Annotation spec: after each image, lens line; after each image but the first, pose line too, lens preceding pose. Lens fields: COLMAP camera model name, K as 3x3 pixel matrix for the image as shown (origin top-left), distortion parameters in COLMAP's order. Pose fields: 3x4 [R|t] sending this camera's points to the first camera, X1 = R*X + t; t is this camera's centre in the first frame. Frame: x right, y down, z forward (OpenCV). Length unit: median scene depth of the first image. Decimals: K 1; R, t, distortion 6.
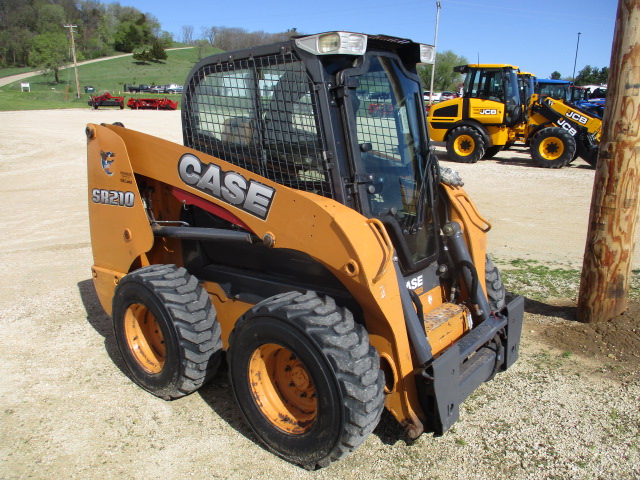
lens RADIAL K [[533.8, 0, 317.5], [0, 533.8, 241.4], [0, 0, 1]] dist [-0.036643, 0.006728]
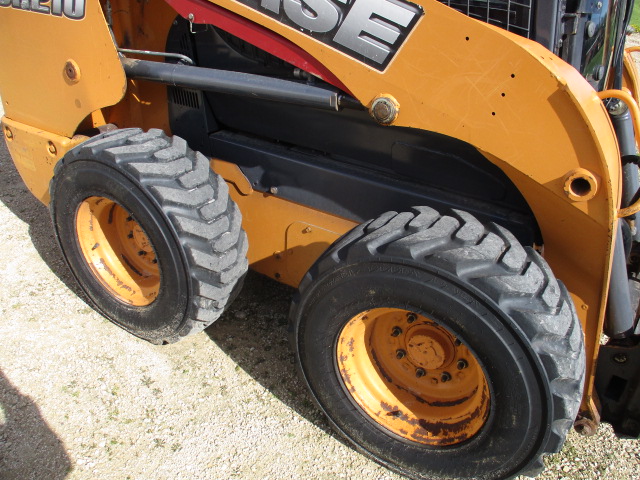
lens RADIAL K [[533.8, 0, 322.4], [0, 533.8, 240.7], [0, 0, 1]] dist [-0.036643, 0.006728]
pose [[0.982044, 0.016786, 0.187906, -0.222571], [-0.071955, 0.954067, 0.290825, -0.025329], [-0.174393, -0.299124, 0.938143, 0.421385]]
